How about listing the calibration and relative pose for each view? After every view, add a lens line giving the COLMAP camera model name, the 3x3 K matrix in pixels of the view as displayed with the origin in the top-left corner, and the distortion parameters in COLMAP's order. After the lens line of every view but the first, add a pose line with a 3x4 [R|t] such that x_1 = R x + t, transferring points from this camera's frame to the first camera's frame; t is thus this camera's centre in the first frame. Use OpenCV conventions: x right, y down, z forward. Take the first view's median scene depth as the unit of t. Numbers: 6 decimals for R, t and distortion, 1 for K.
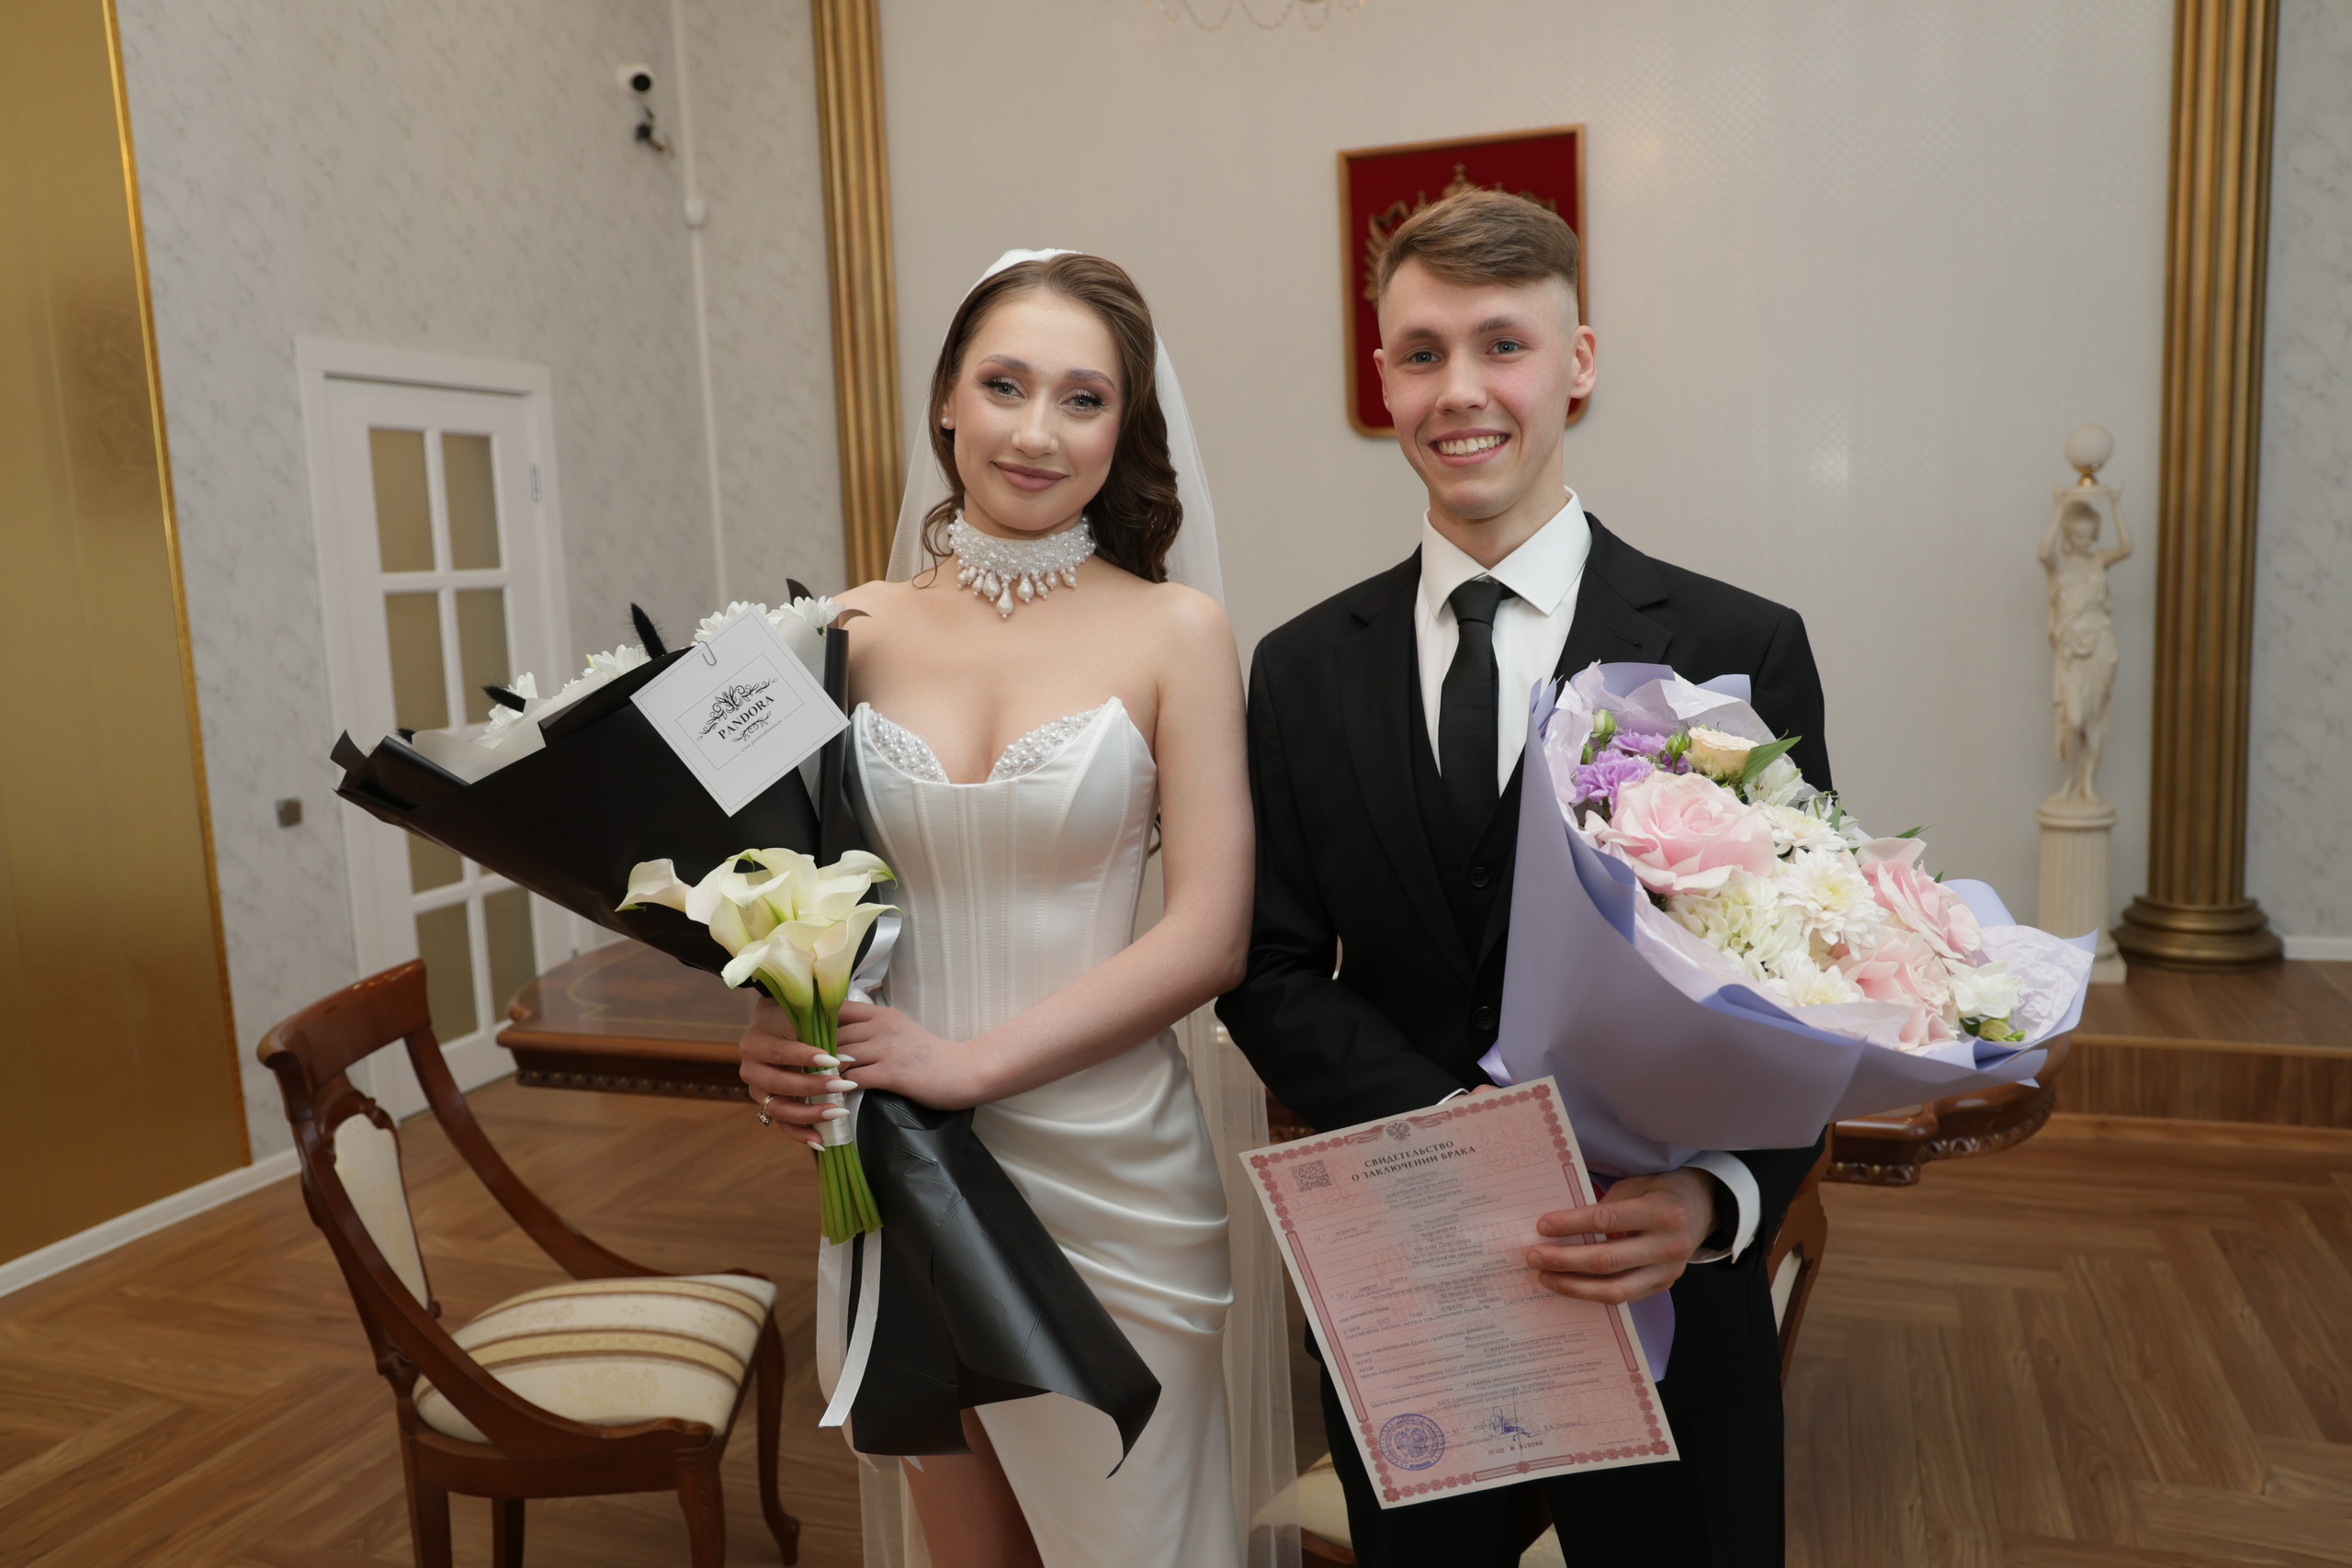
lens RADIAL K [[1811.9, 0, 1175.2], [0, 1811.9, 791.4], [0, 0, 1]] dist [-0.020816, 0.001663]
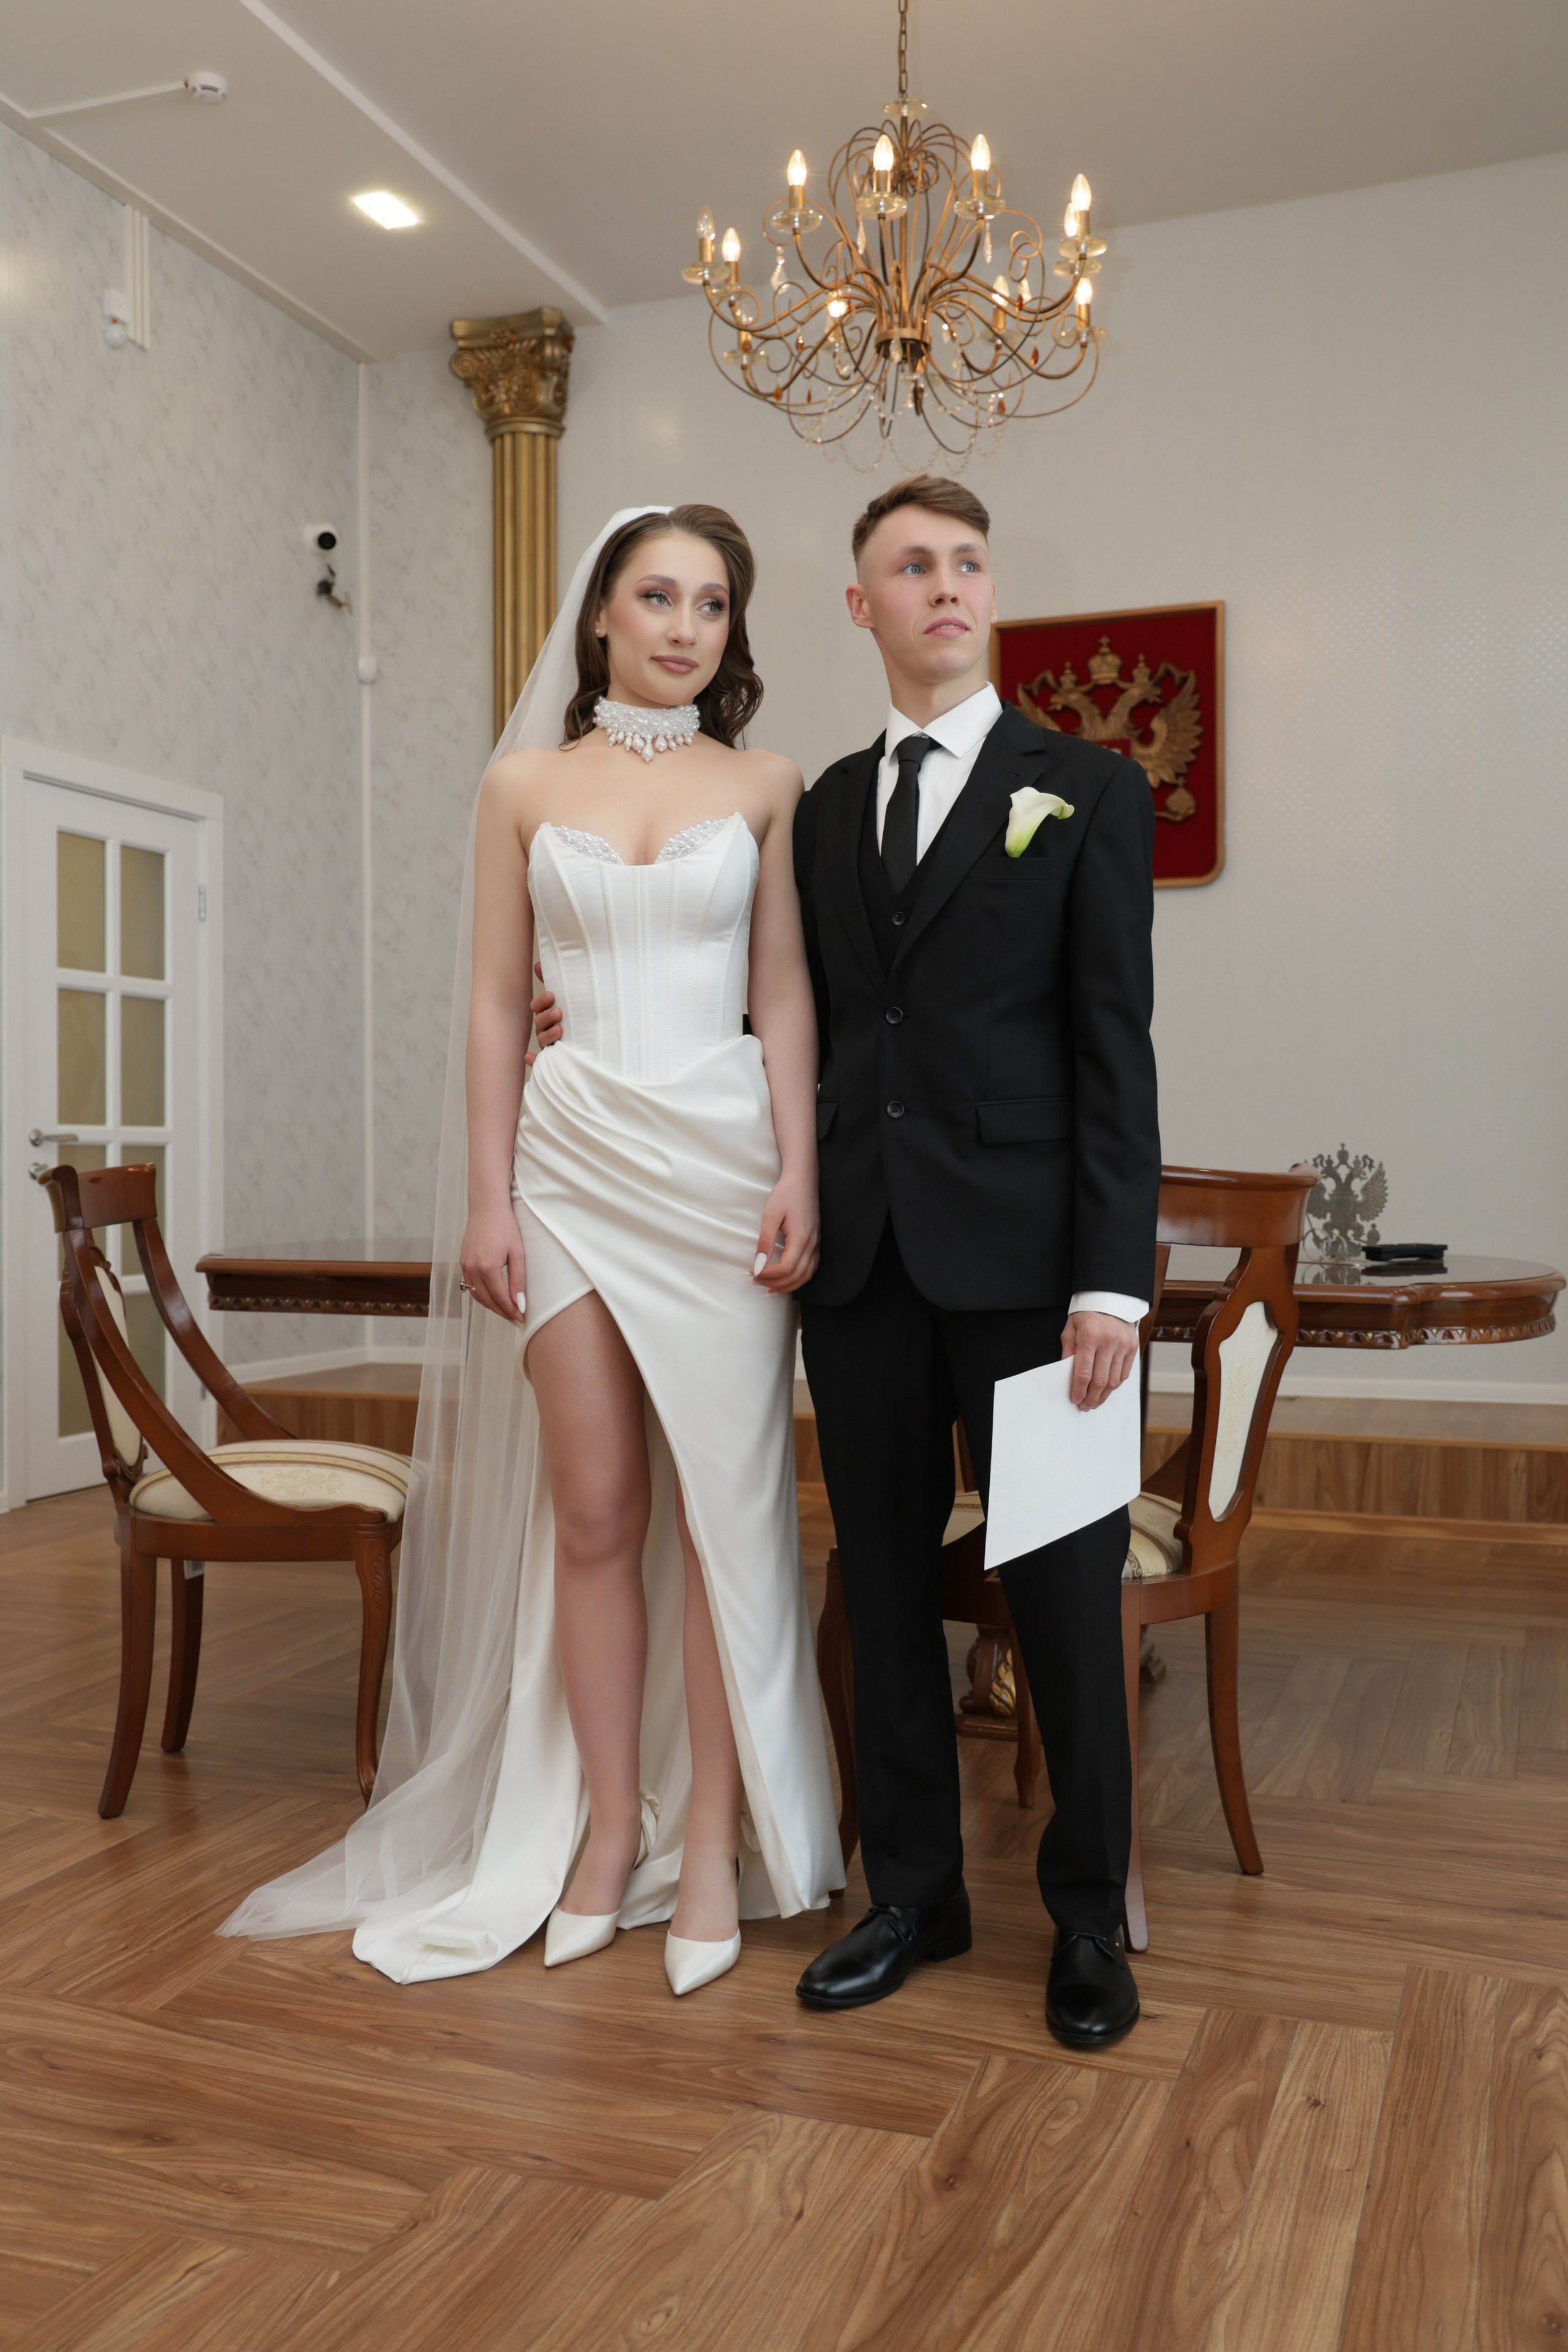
lens RADIAL K [[2083.2, 0, 790.6], [0, 2083.2, 1175.0], [0, 0, 1]] dist [-0.011456, 0.076909]
pose [[0.999023, 0.040160, -0.018444, 0.010809], [-0.042146, 0.991344, -0.124341, 0.126679], [0.013291, 0.124997, 0.992068, -0.170108]]
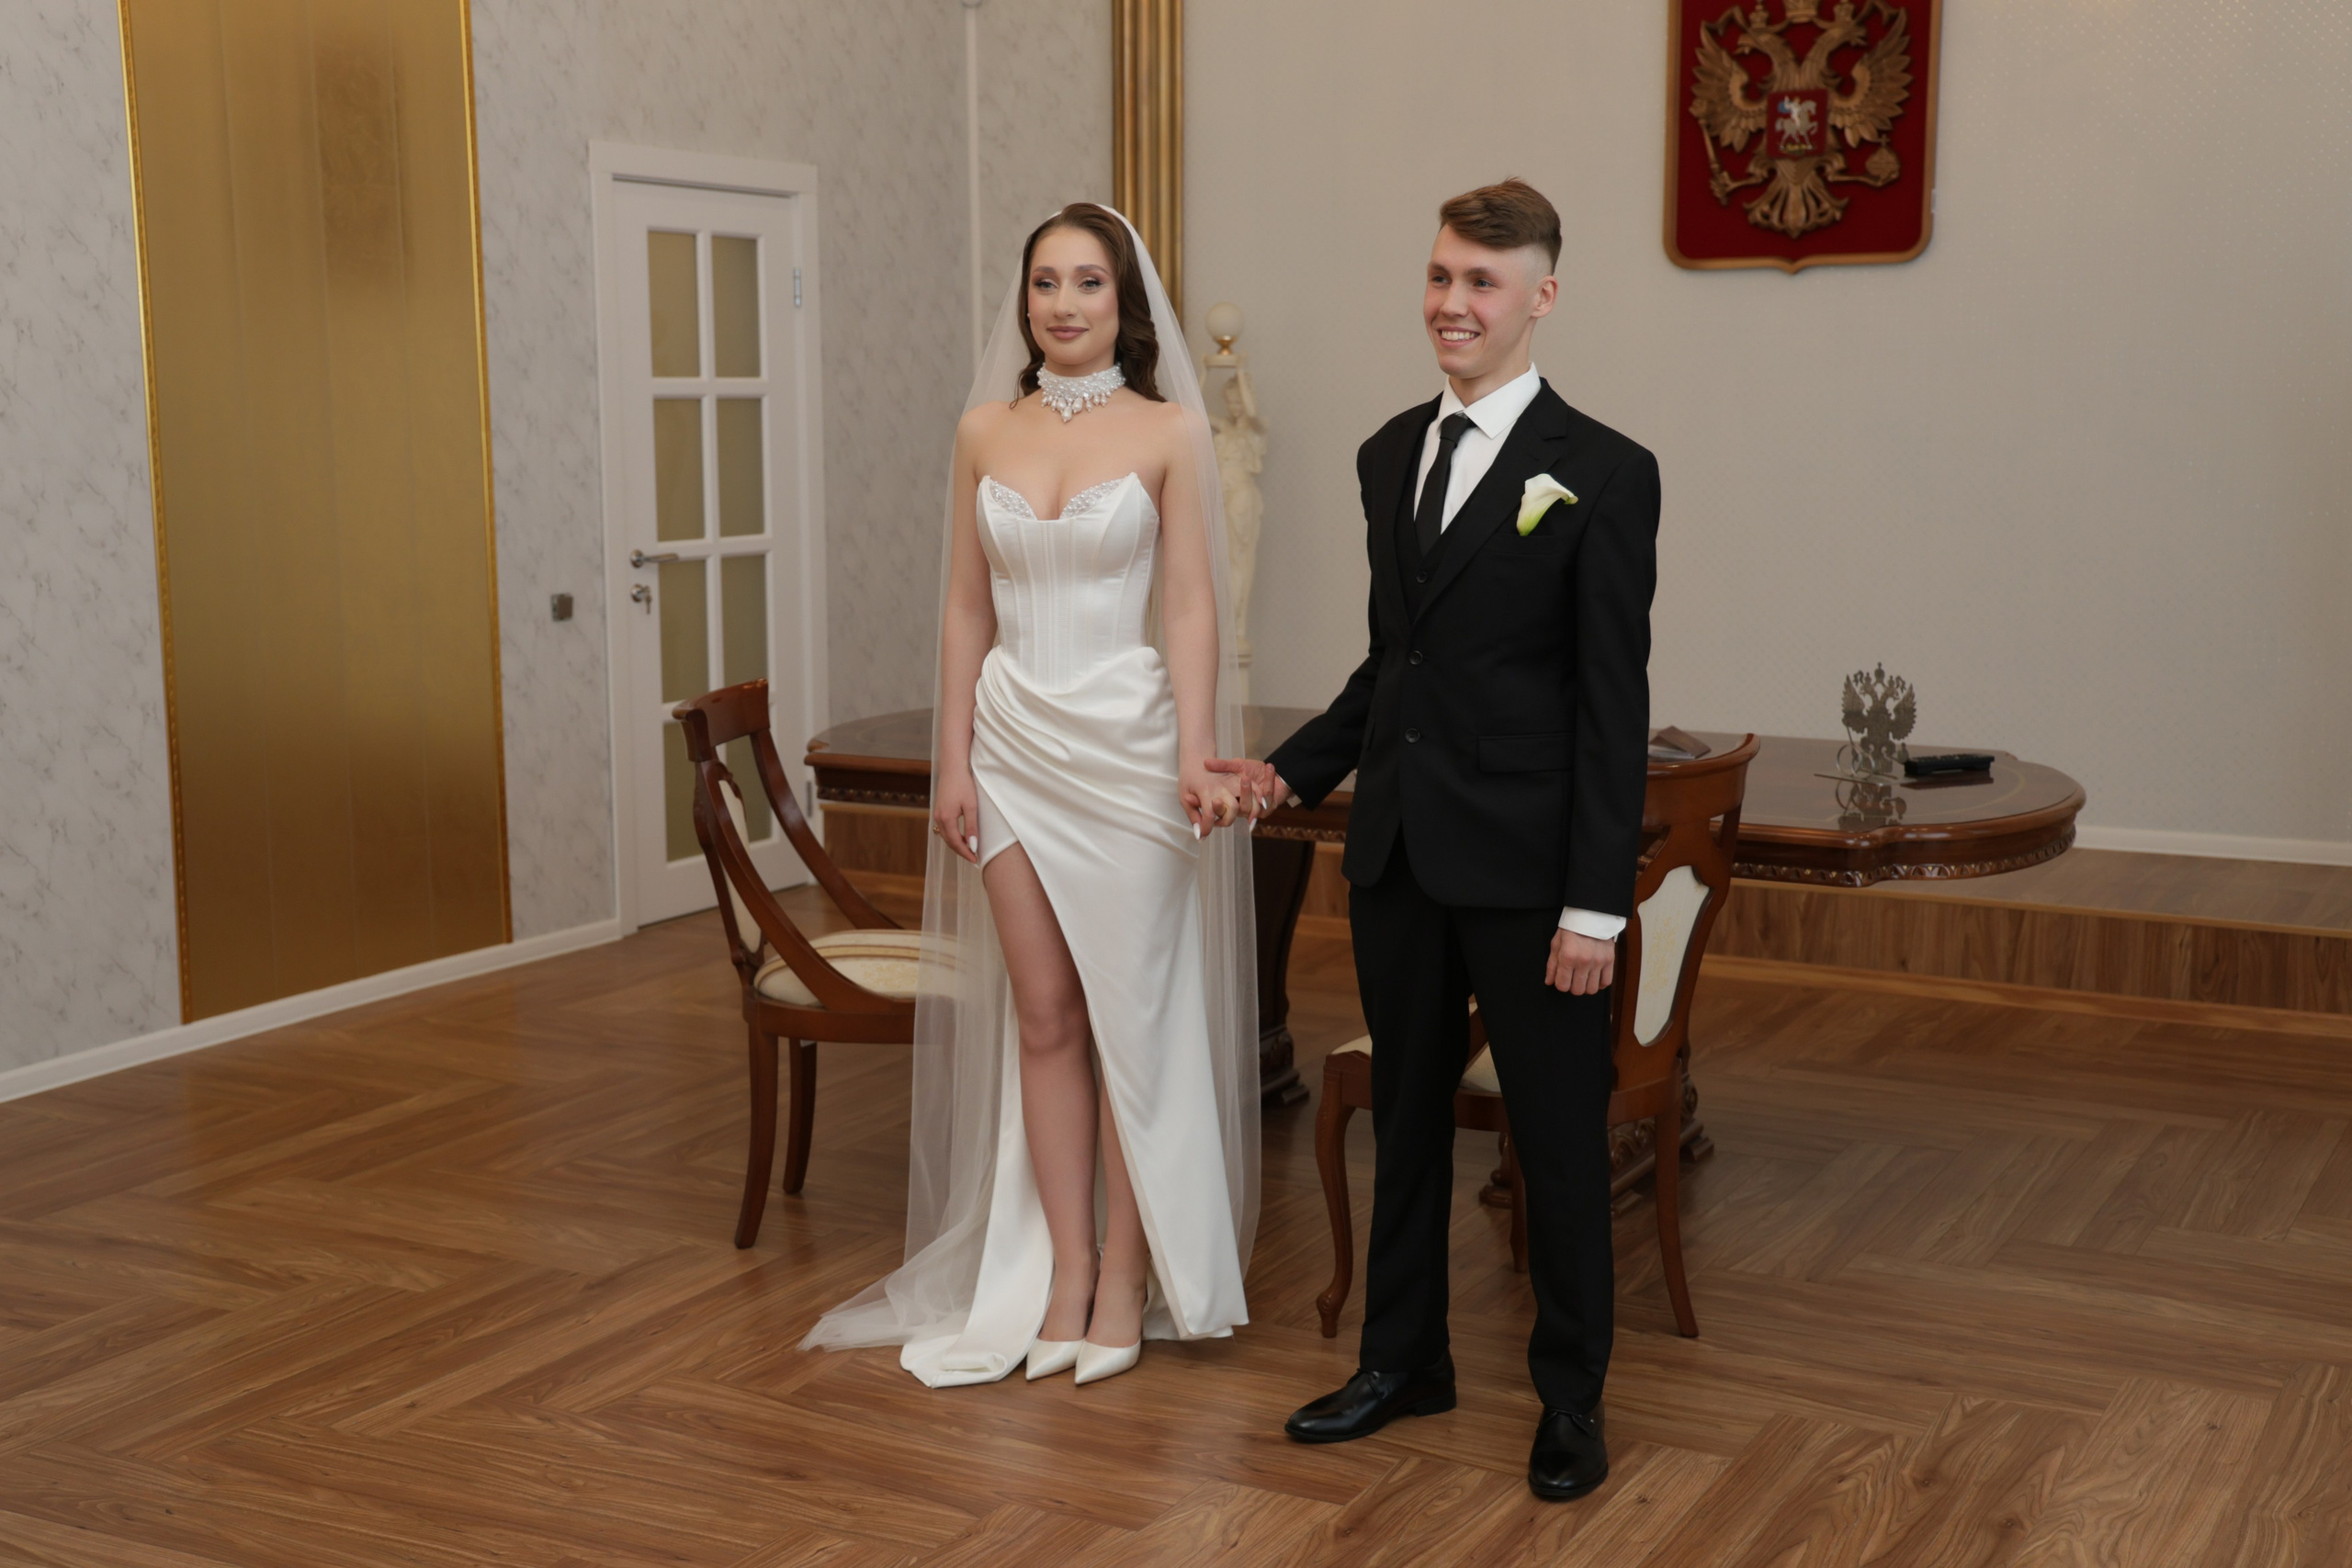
lens RADIAL K [[2833.9, 0, 1176.0], [0, 2833.9, 784.0], [0, 0, 1]] dist [0.108721, 0.009333]
pose [[0.986146, 0.060008, -0.154647, 0.100299], [-0.058145, 0.998171, 0.016544, 0.059248], [0.155357, -0.007323, 0.987831, -0.499536]]
